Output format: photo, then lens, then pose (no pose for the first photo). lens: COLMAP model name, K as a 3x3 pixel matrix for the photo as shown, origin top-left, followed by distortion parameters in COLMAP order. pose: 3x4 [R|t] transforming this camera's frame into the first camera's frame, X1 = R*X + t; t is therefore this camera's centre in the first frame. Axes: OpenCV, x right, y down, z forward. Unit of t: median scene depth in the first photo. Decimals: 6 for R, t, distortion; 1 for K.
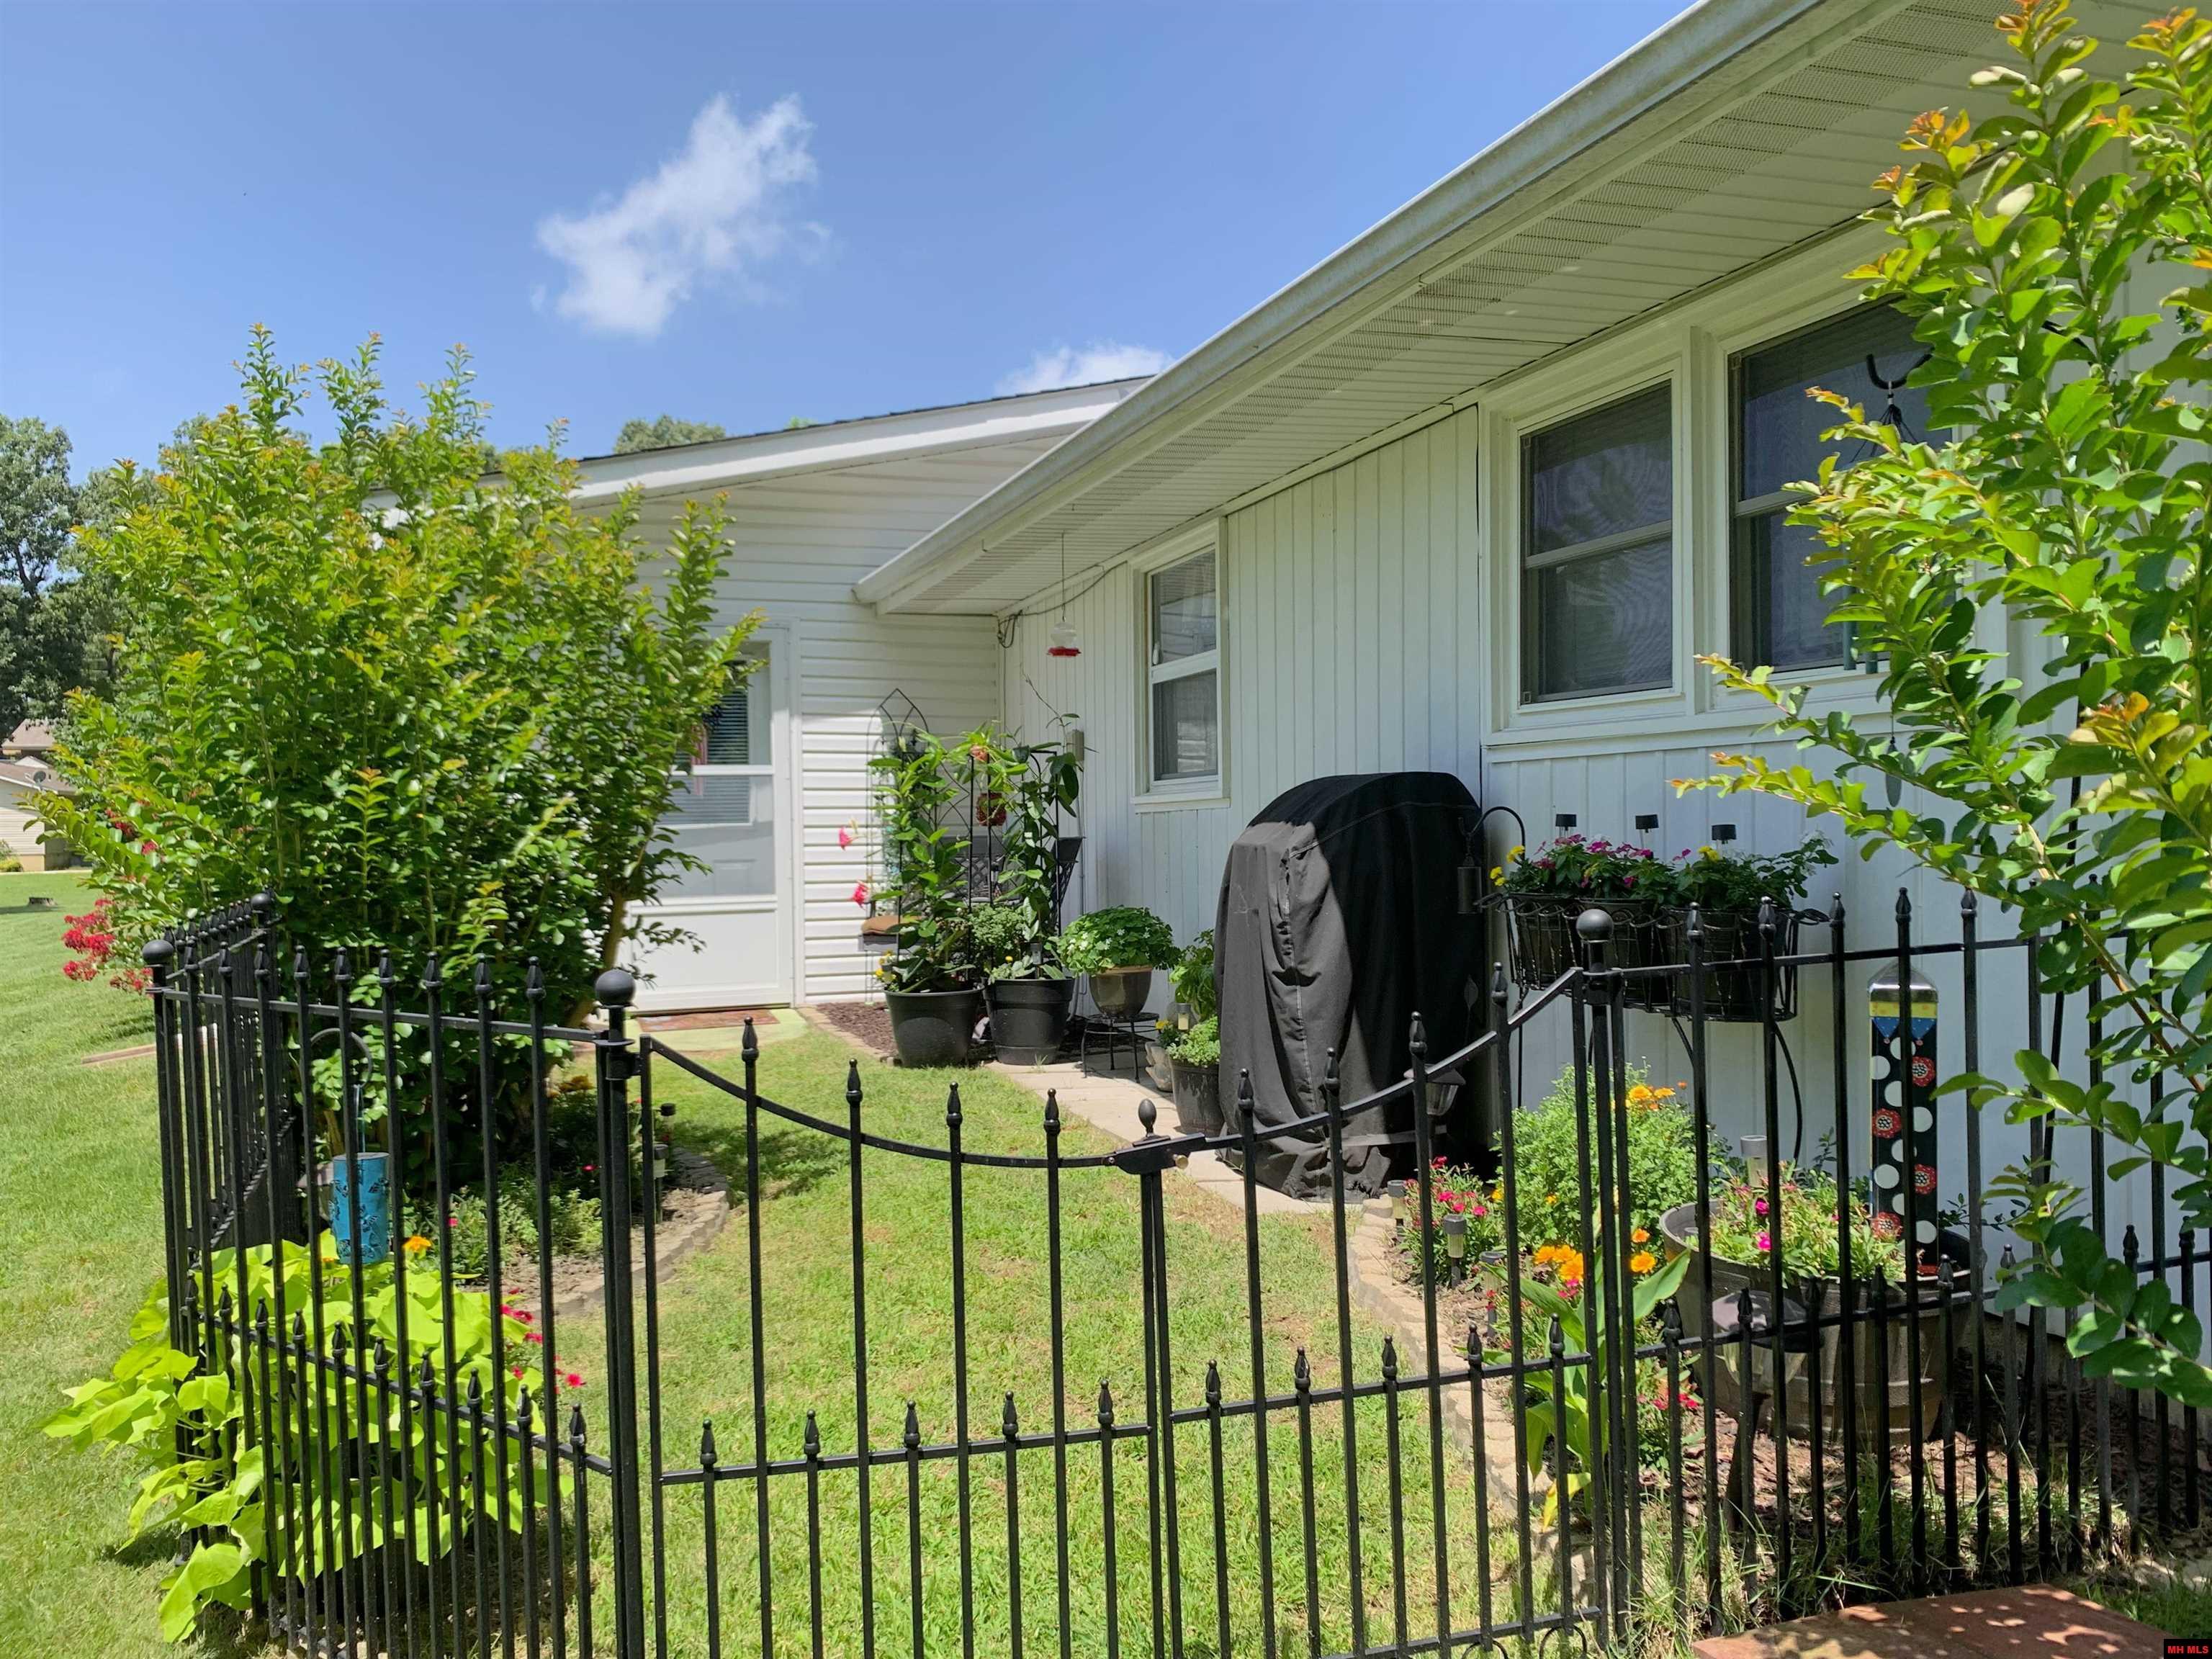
lens RADIAL K [[1620.6, 0, 1098.9], [0, 1620.6, 864.4], [0, 0, 1]] dist [0.024392, -0.149591]
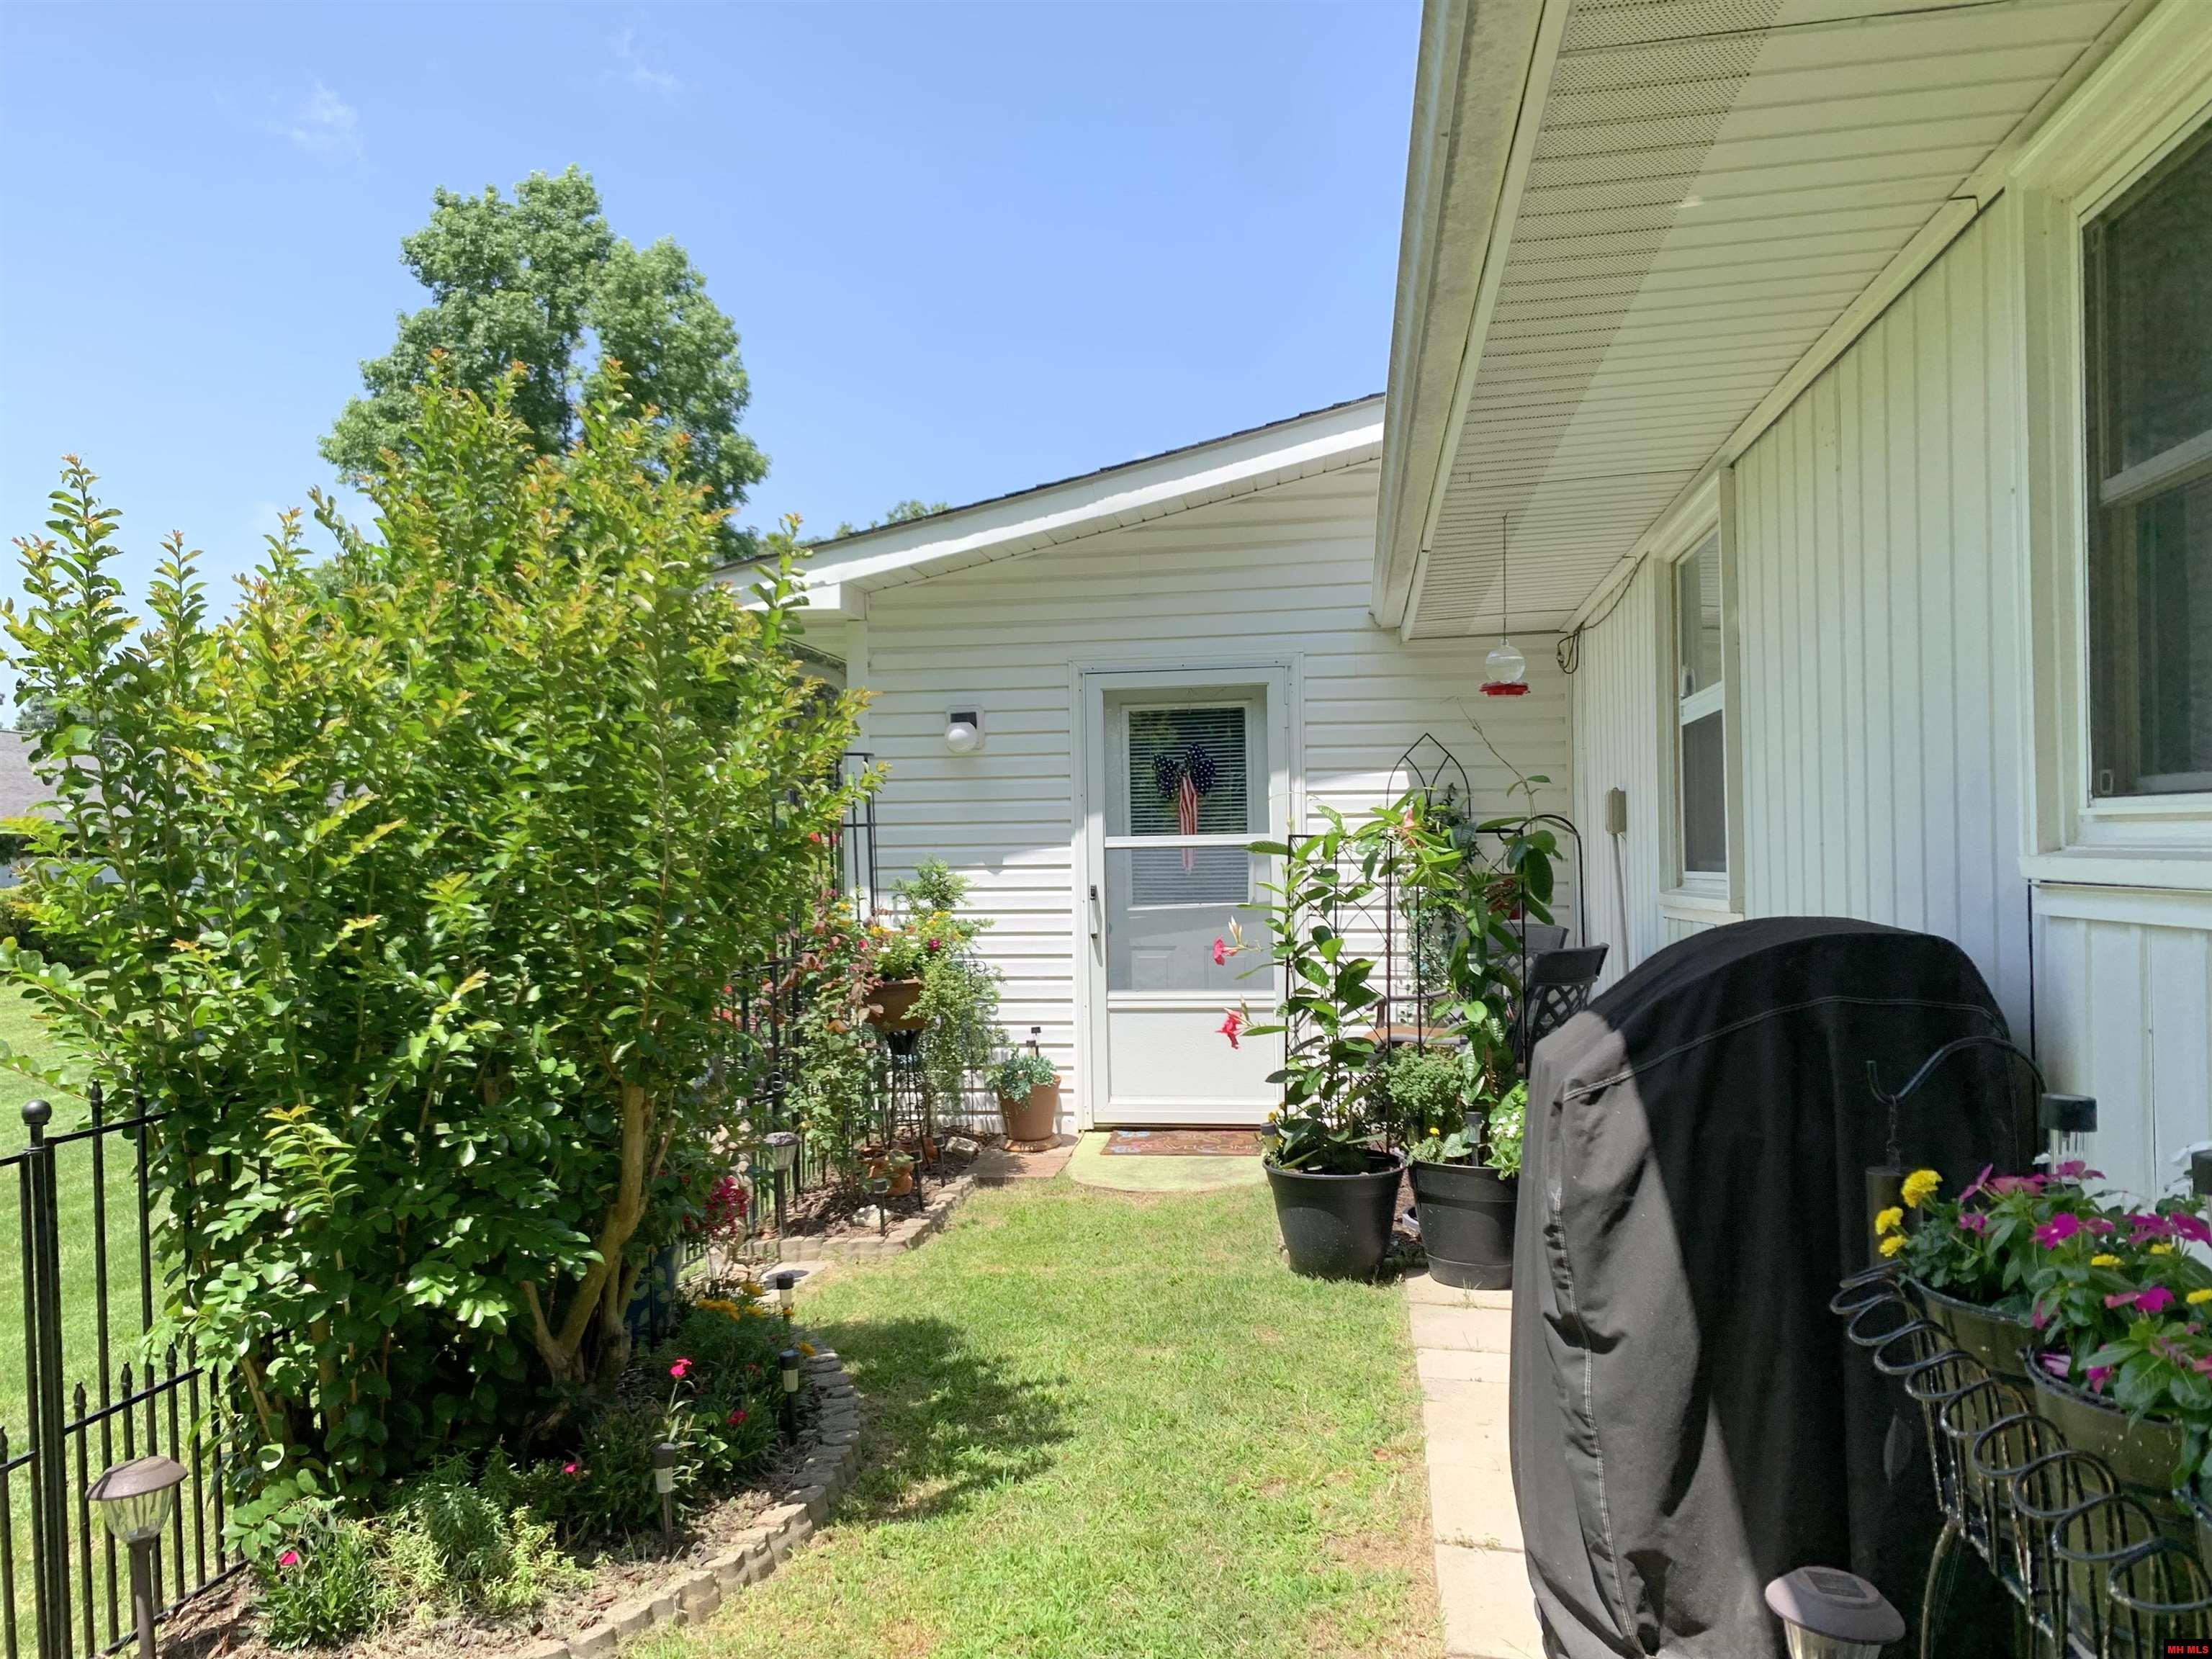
lens RADIAL K [[1620.6, 0, 1098.9], [0, 1620.6, 864.4], [0, 0, 1]] dist [0.024392, -0.149591]
pose [[0.872819, -0.001064, -0.488042, 0.214890], [-0.005195, 0.999921, -0.011471, -0.064612], [0.488016, 0.012548, 0.872745, 0.431206]]
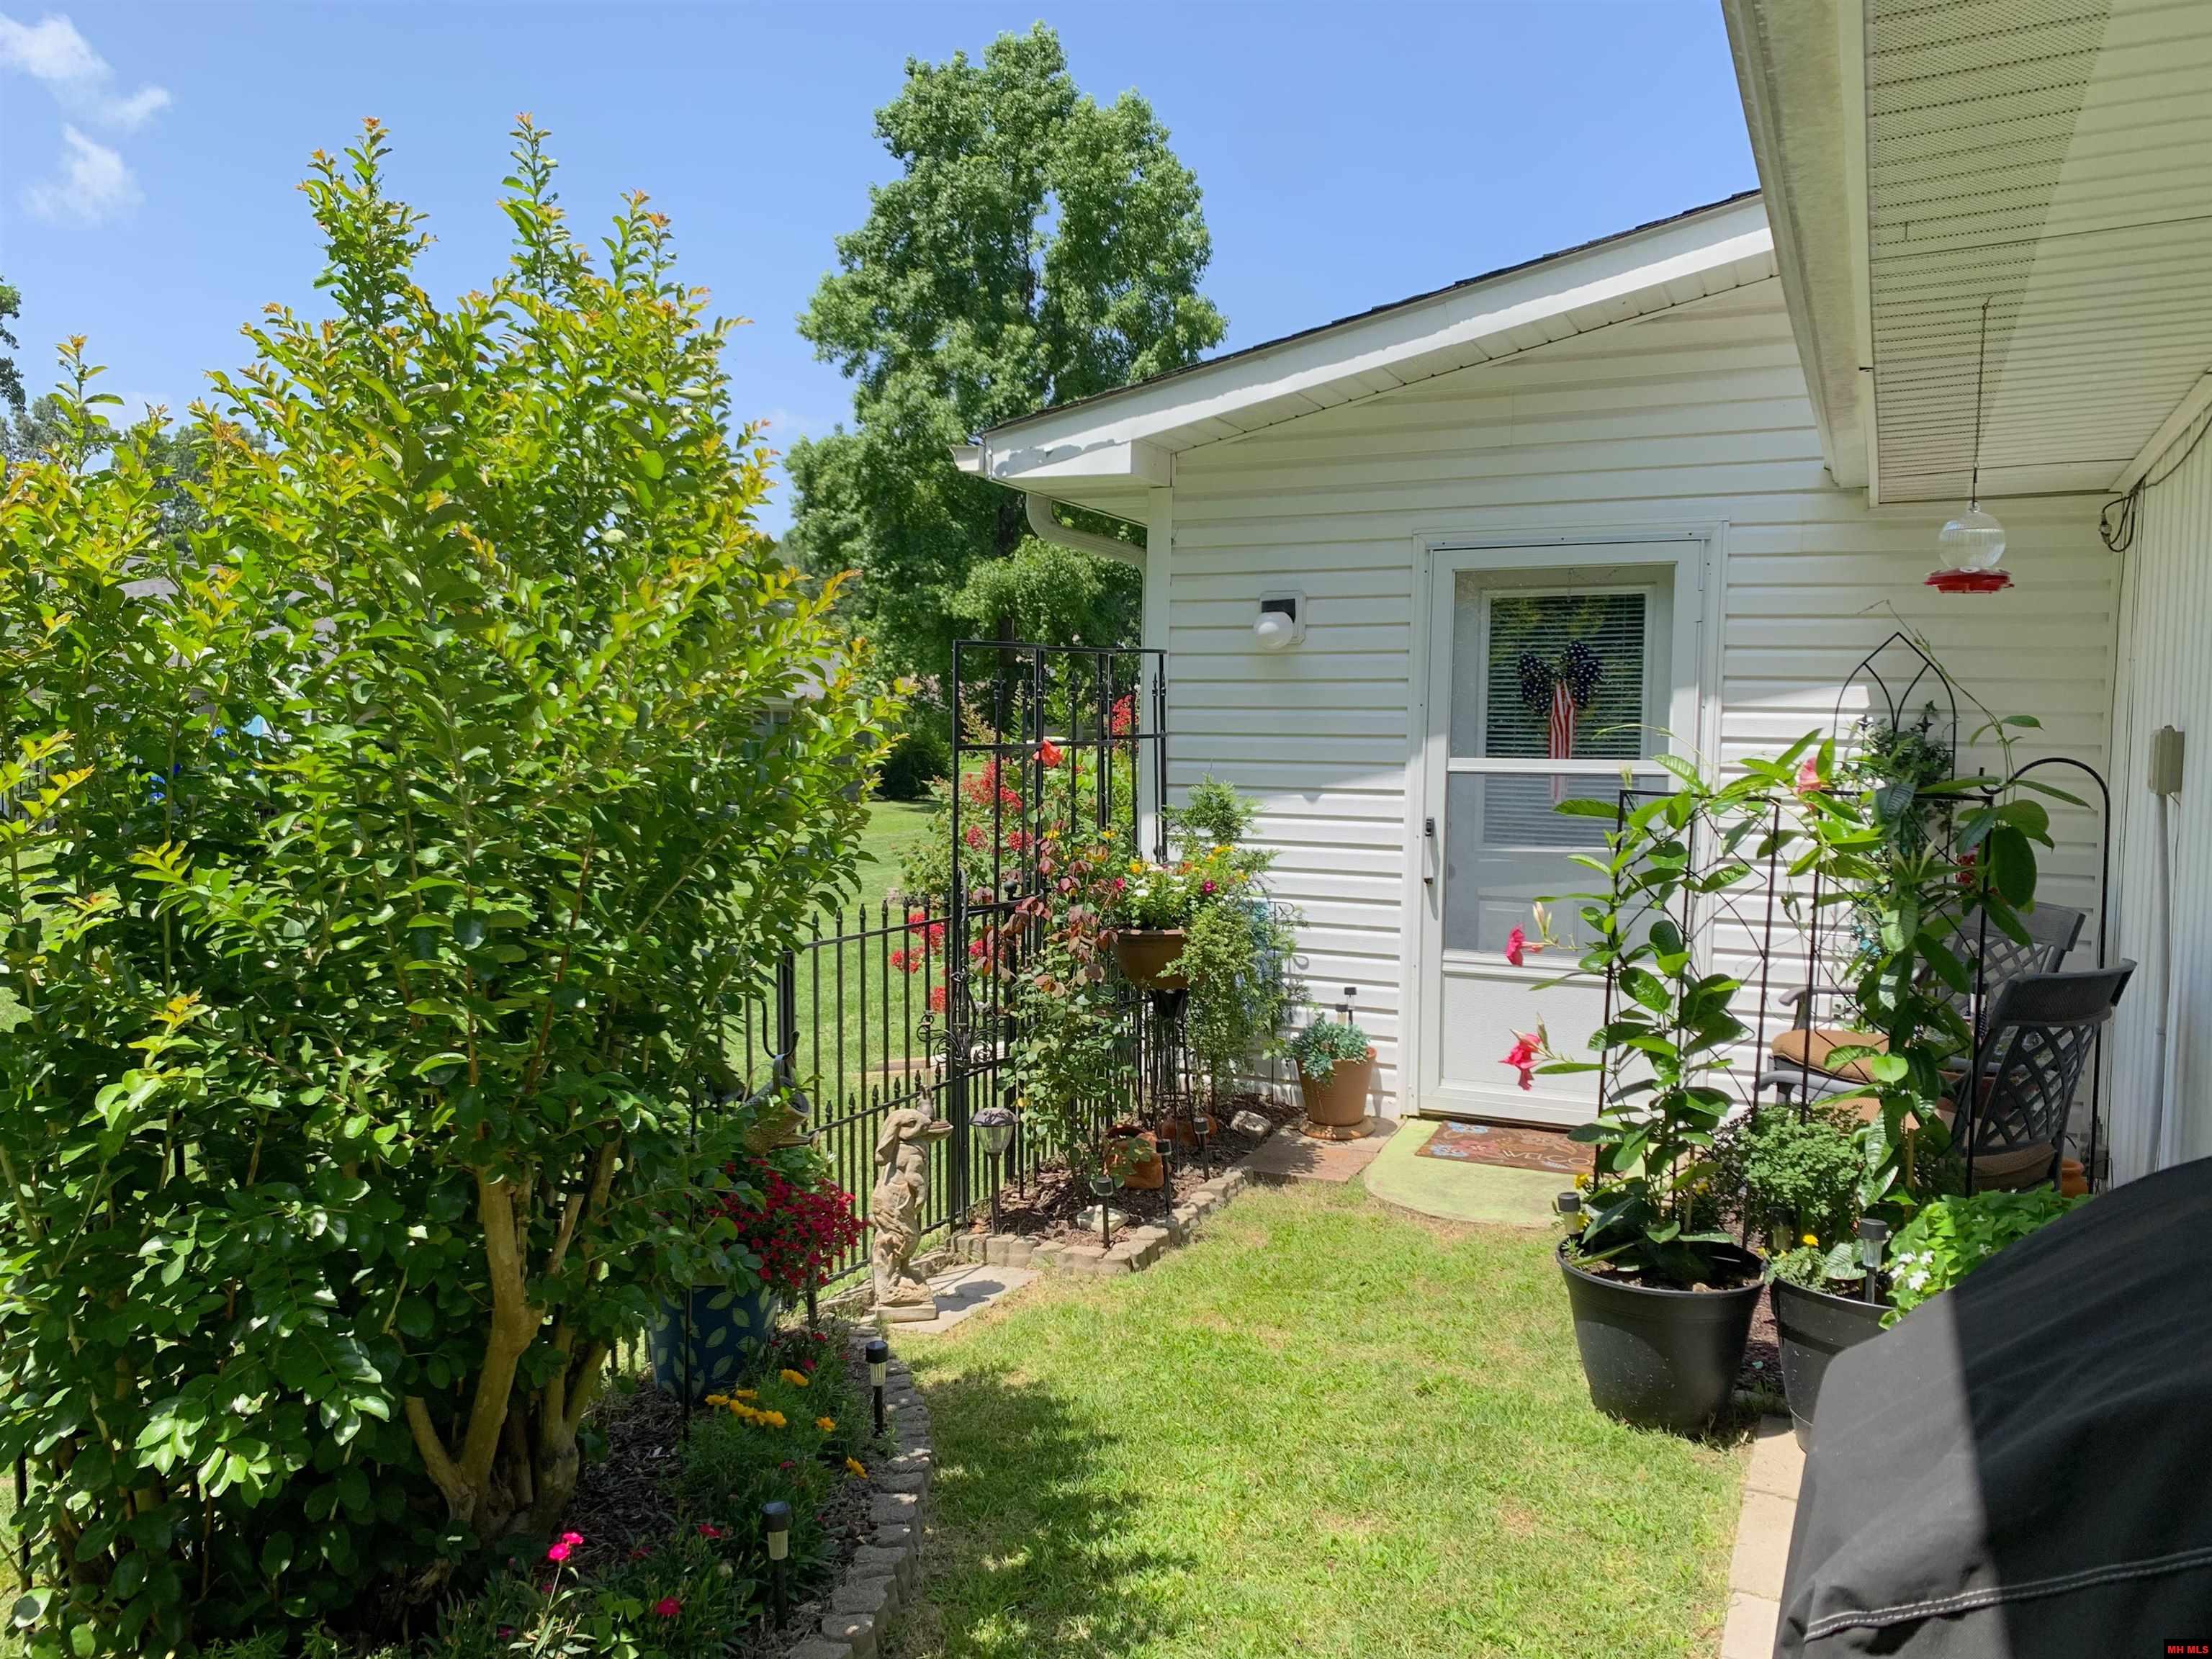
lens RADIAL K [[1620.6, 0, 1098.9], [0, 1620.6, 864.4], [0, 0, 1]] dist [0.024392, -0.149591]
pose [[0.693481, 0.079627, -0.716062, 0.172964], [-0.040078, 0.996598, 0.072009, -0.102954], [0.719360, -0.021239, 0.694313, 0.713927]]
